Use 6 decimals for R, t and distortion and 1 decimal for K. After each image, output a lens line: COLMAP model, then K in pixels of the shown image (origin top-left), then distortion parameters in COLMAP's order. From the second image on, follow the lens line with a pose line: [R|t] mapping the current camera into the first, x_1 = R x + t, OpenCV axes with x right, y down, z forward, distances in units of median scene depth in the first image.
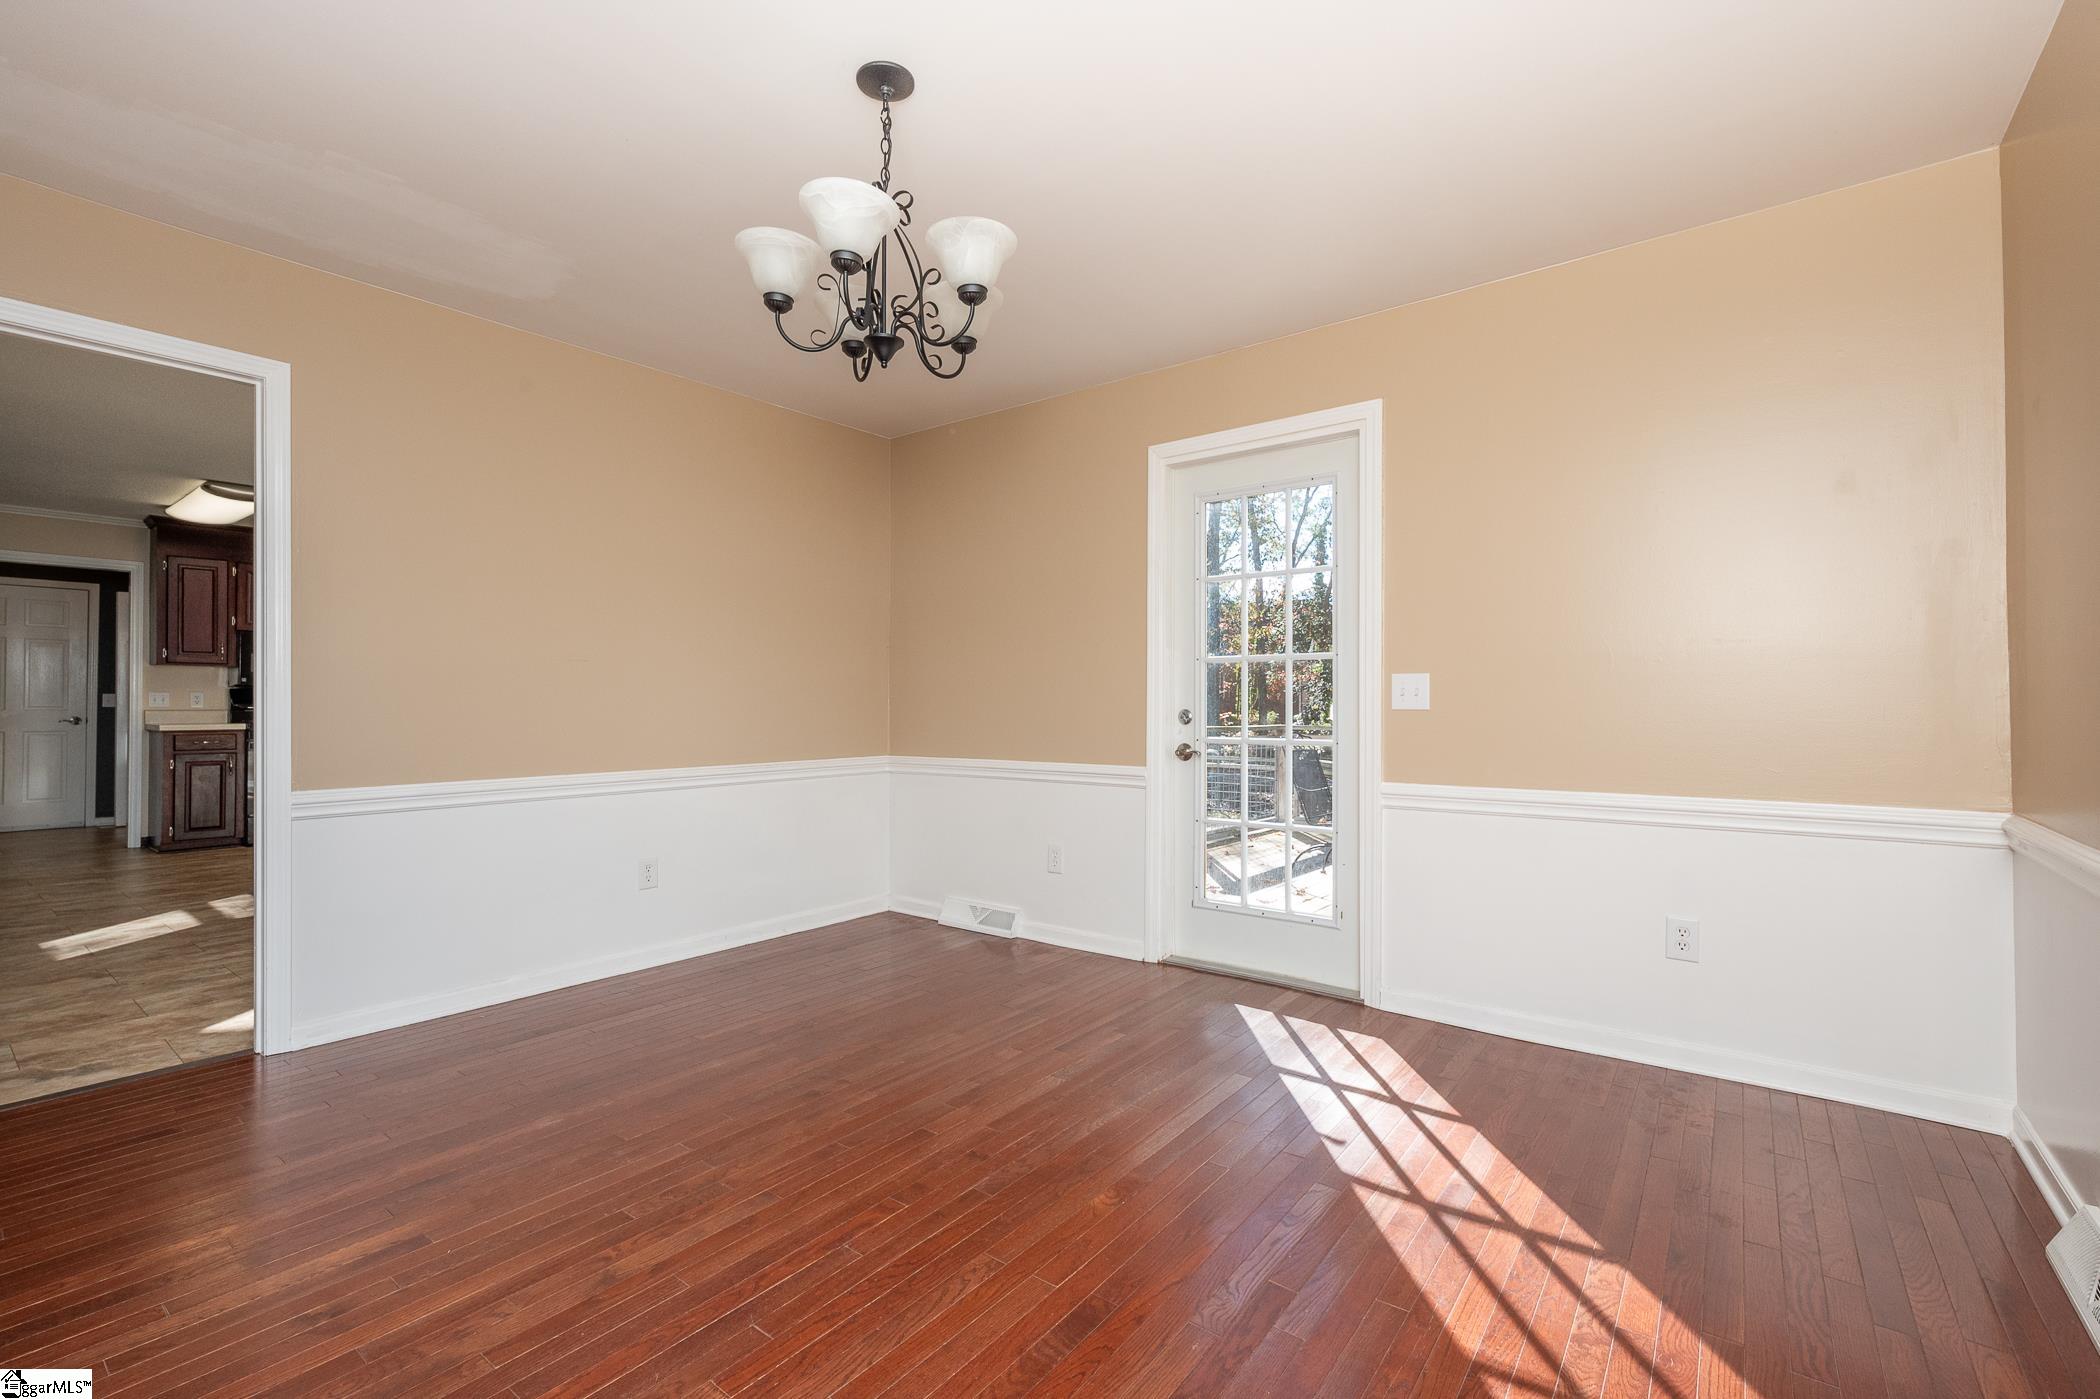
lens RADIAL K [[901.5, 0, 1050.5], [0, 901.5, 705.0], [0, 0, 1]] dist [-0.008439, 0.001011]
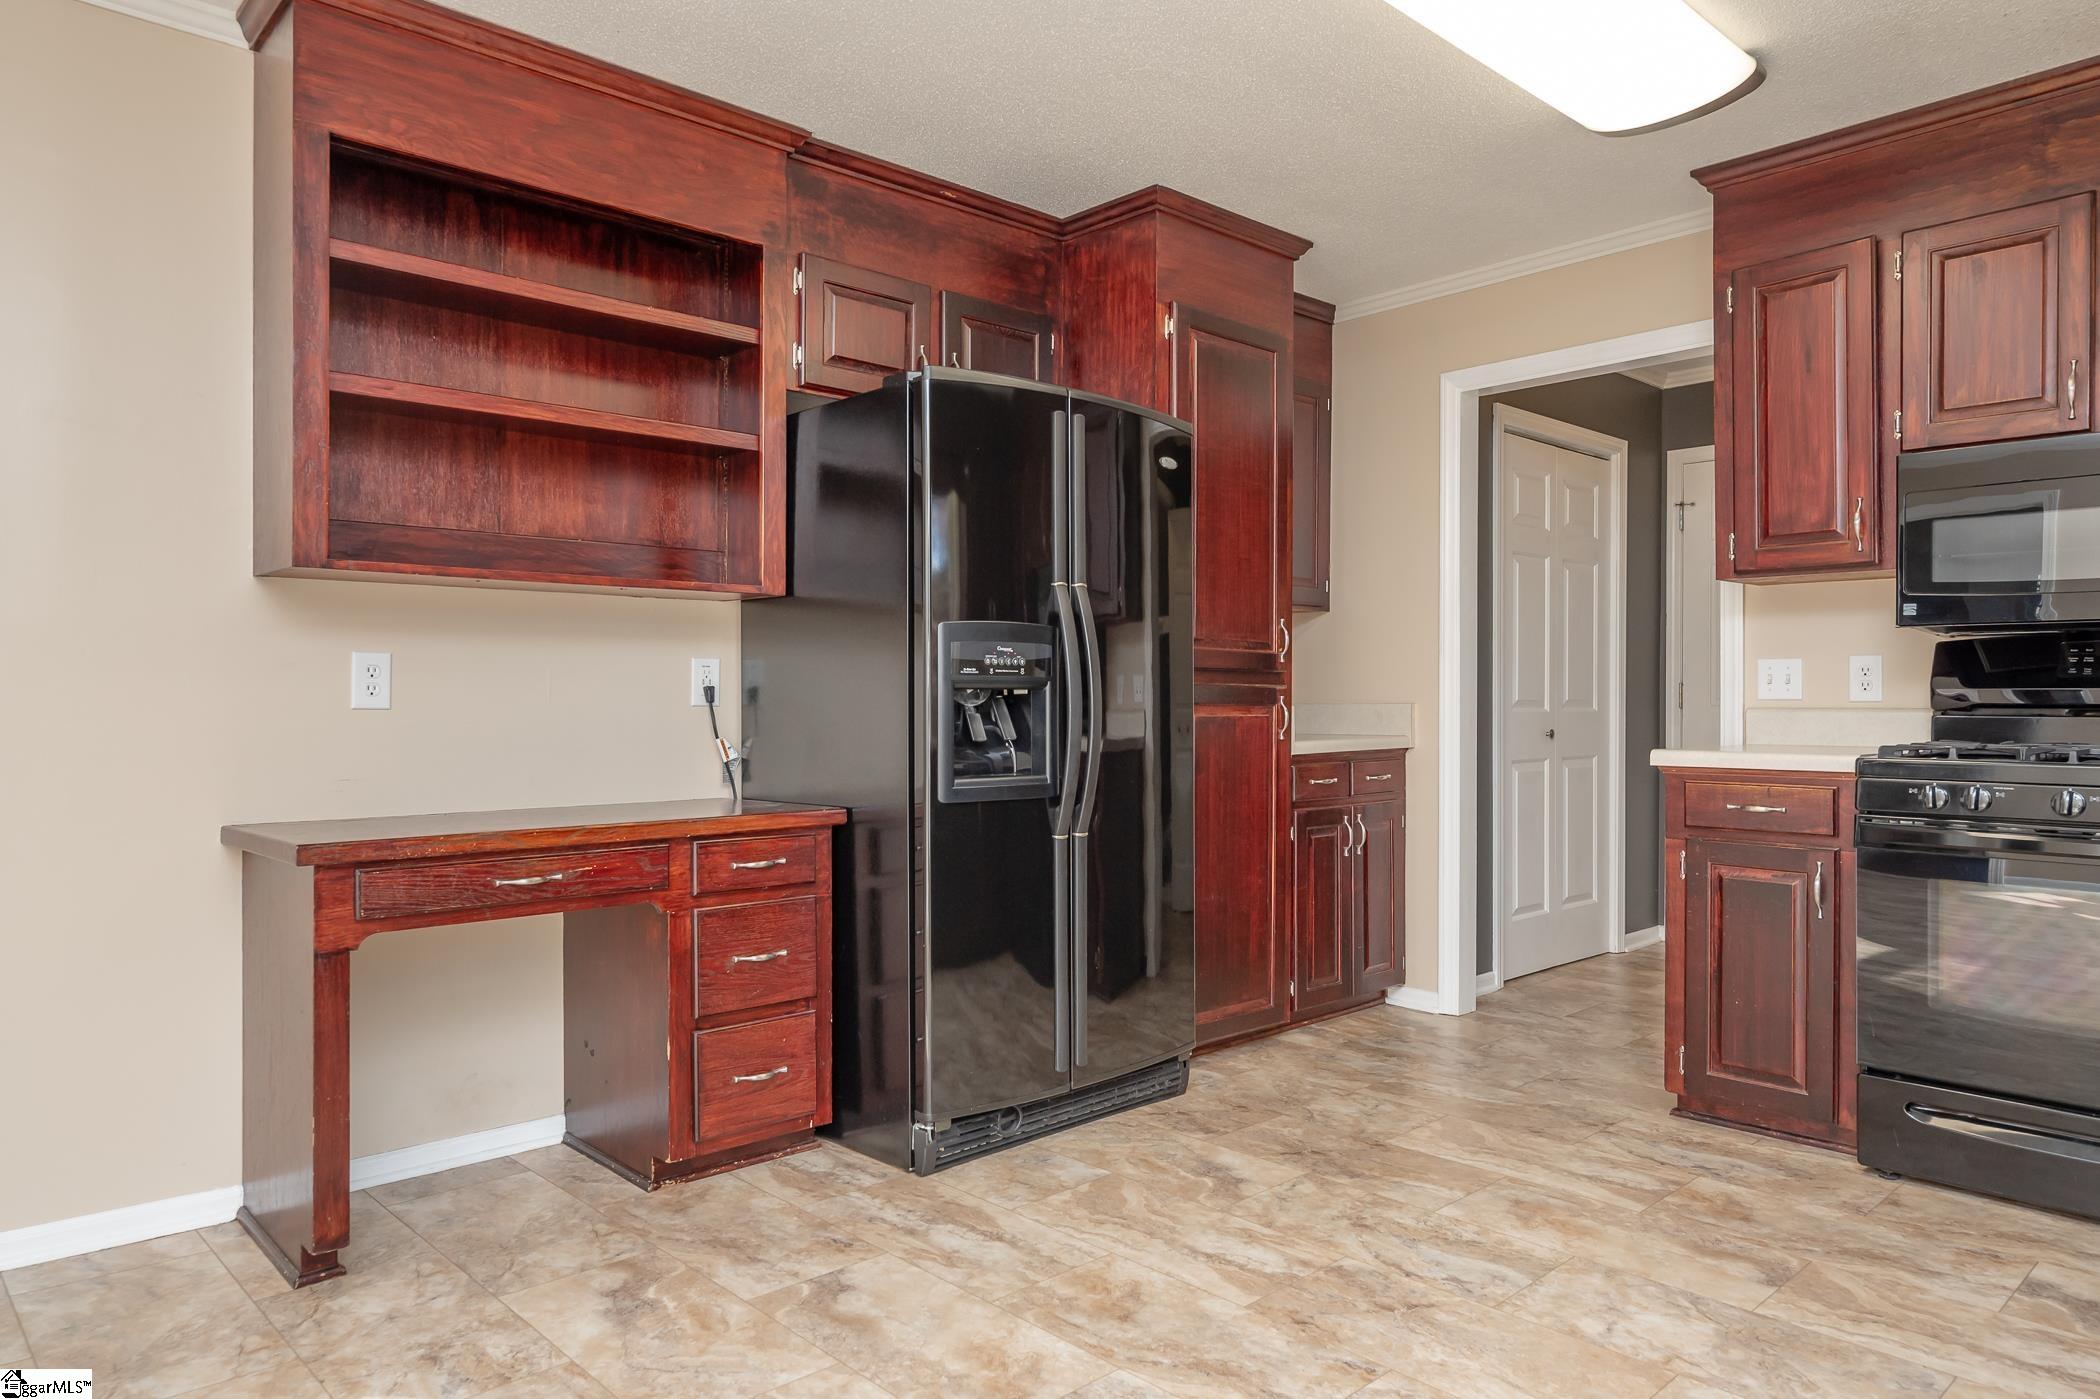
lens RADIAL K [[1345.6, 0, 1079.1], [0, 1345.6, 695.3], [0, 0, 1]] dist [0.005187, -0.001204]
pose [[-0.162359, -0.007248, -0.986705, -0.401527], [0.003690, 0.999962, -0.007953, 0.003724], [0.986725, -0.004932, -0.162326, 0.794344]]
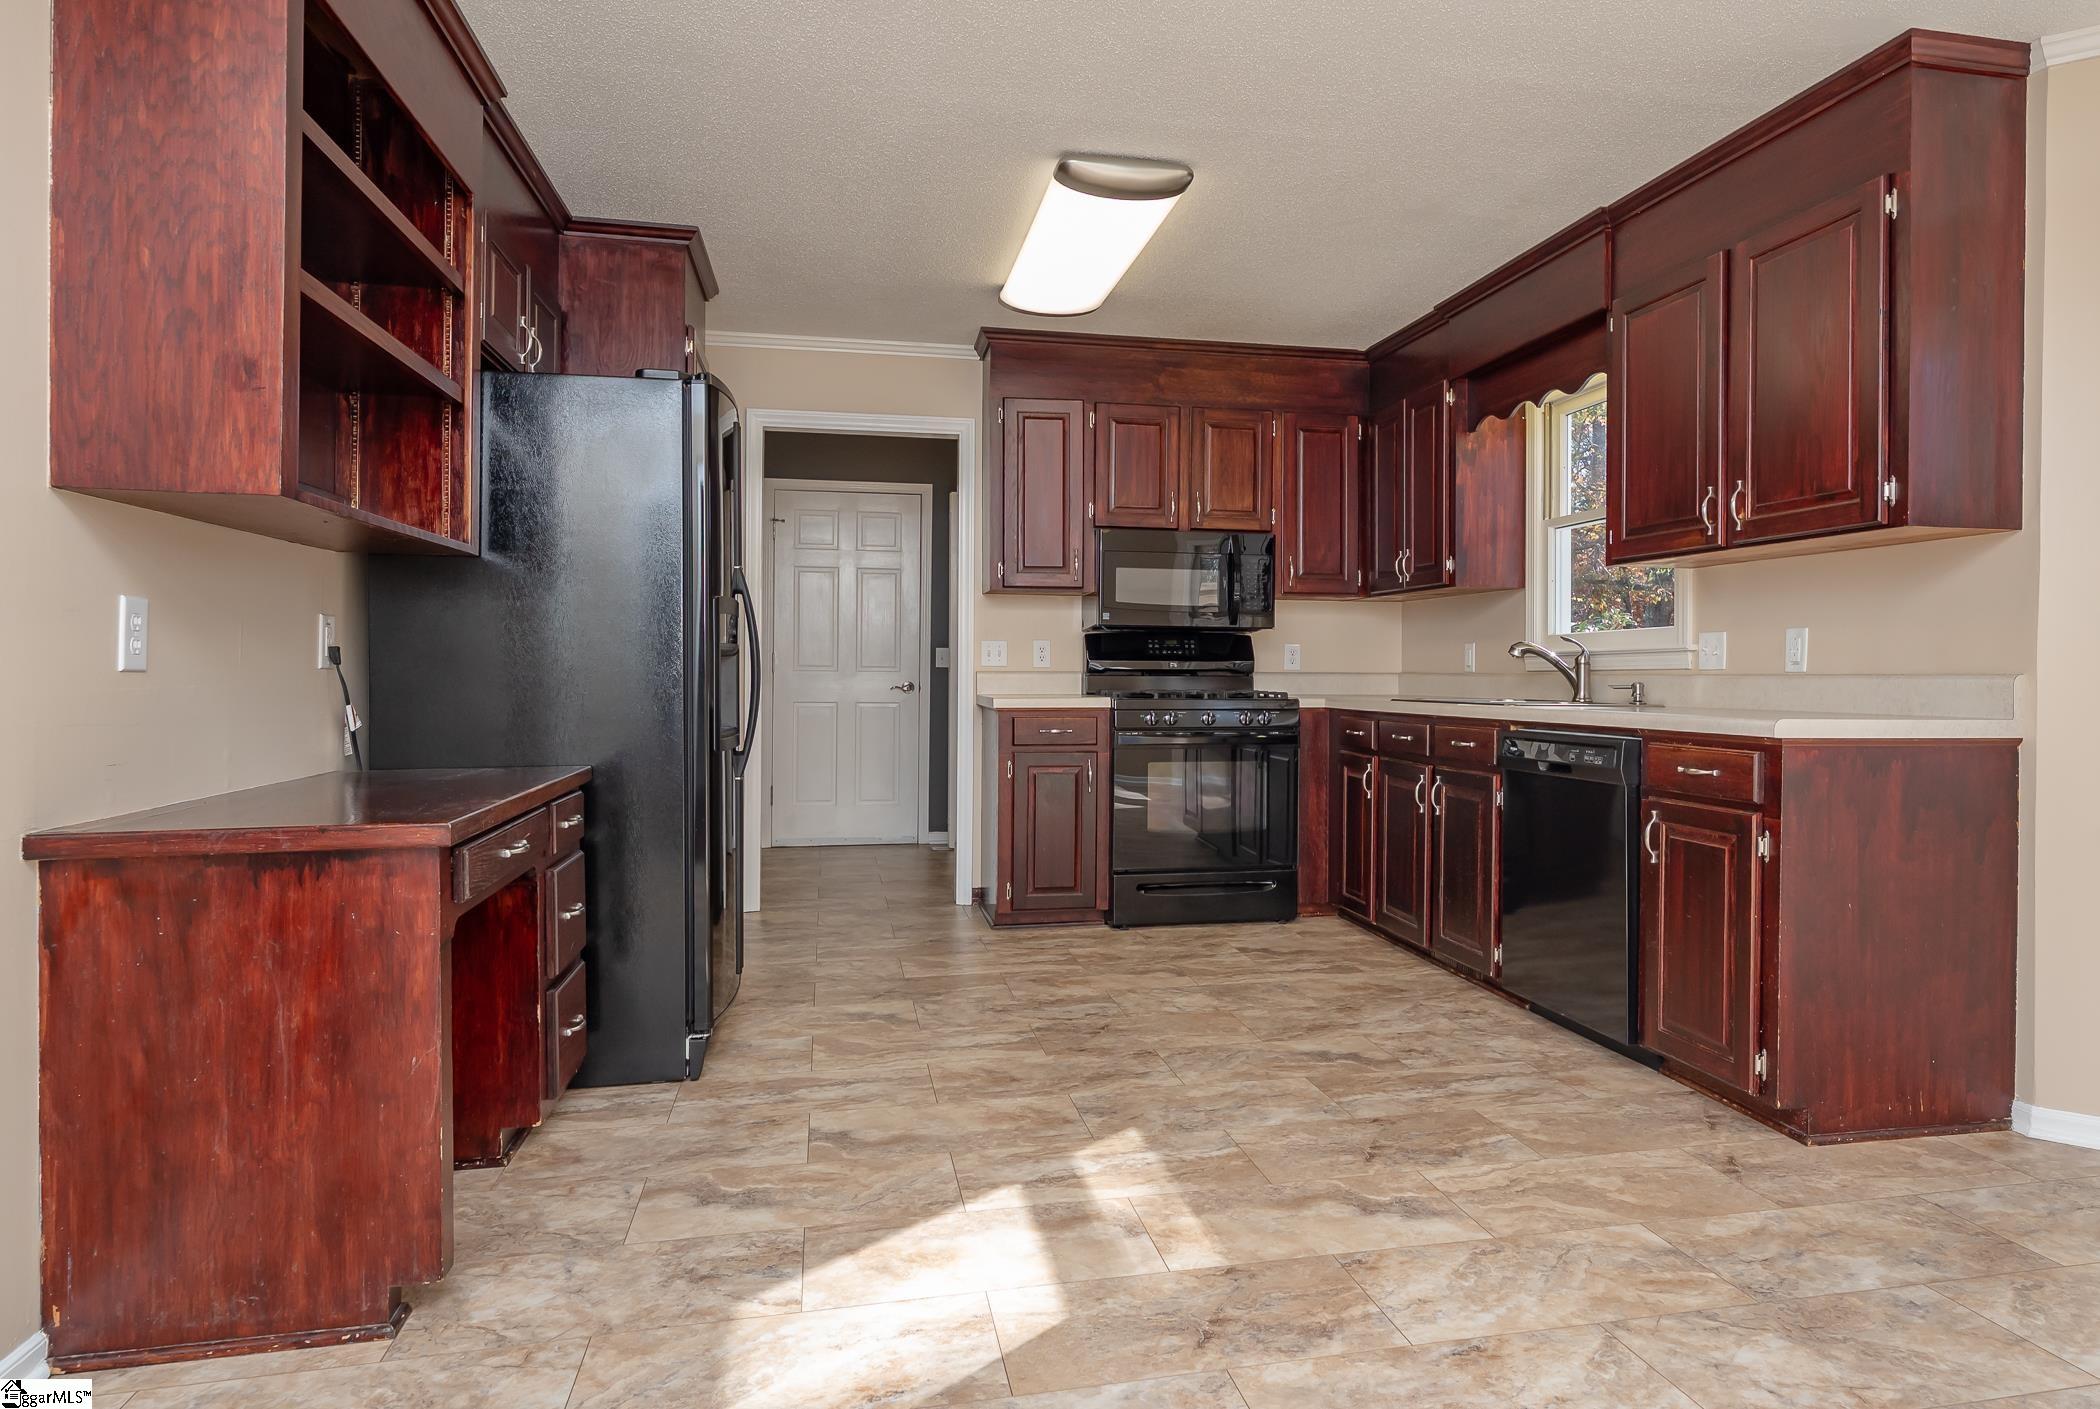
lens RADIAL K [[1243.1, 0, 1100.2], [0, 1243.1, 671.4], [0, 0, 1]] dist [0.000421, -0.000974]
pose [[0.761051, 0.000194, -0.648692, -0.412375], [0.001716, 0.999996, 0.002313, 0.003785], [0.648689, -0.002873, 0.761048, 0.422341]]
